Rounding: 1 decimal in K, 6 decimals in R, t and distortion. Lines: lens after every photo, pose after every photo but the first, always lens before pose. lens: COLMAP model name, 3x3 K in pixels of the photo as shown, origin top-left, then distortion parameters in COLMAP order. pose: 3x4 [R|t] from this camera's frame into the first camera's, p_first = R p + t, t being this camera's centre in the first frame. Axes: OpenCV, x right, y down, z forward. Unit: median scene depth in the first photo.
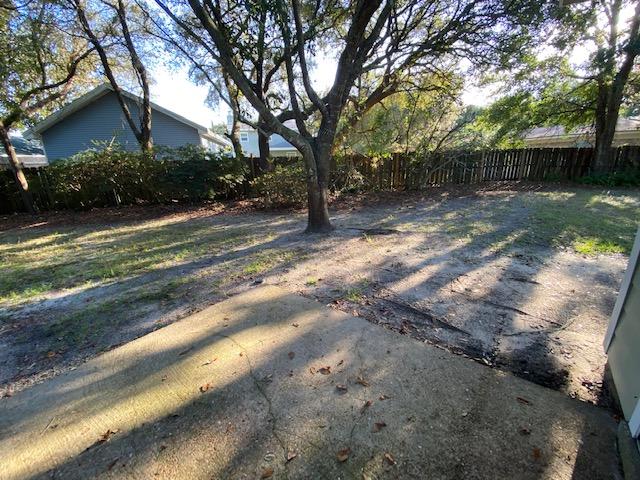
lens RADIAL K [[258.7, 0, 320.0], [0, 258.7, 240.0], [0, 0, 1]] dist [0.024626, -0.022690]
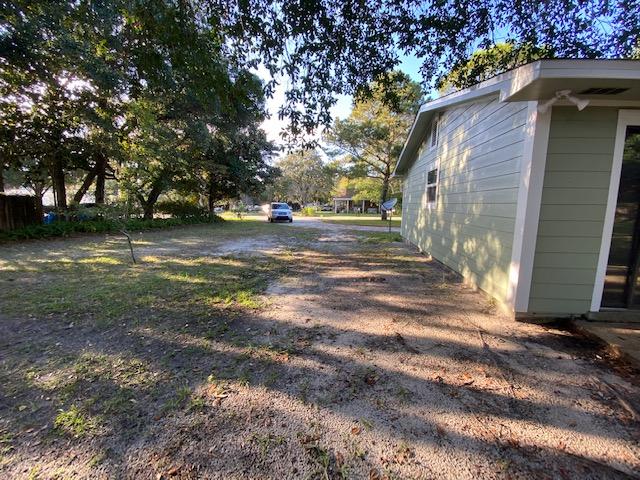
lens RADIAL K [[258.7, 0, 320.0], [0, 258.7, 240.0], [0, 0, 1]] dist [0.024626, -0.022690]
pose [[-0.527351, -0.084068, 0.845479, 0.071286], [0.251276, 0.935149, 0.249713, -0.137211], [-0.811641, 0.344135, -0.472027, 0.479803]]
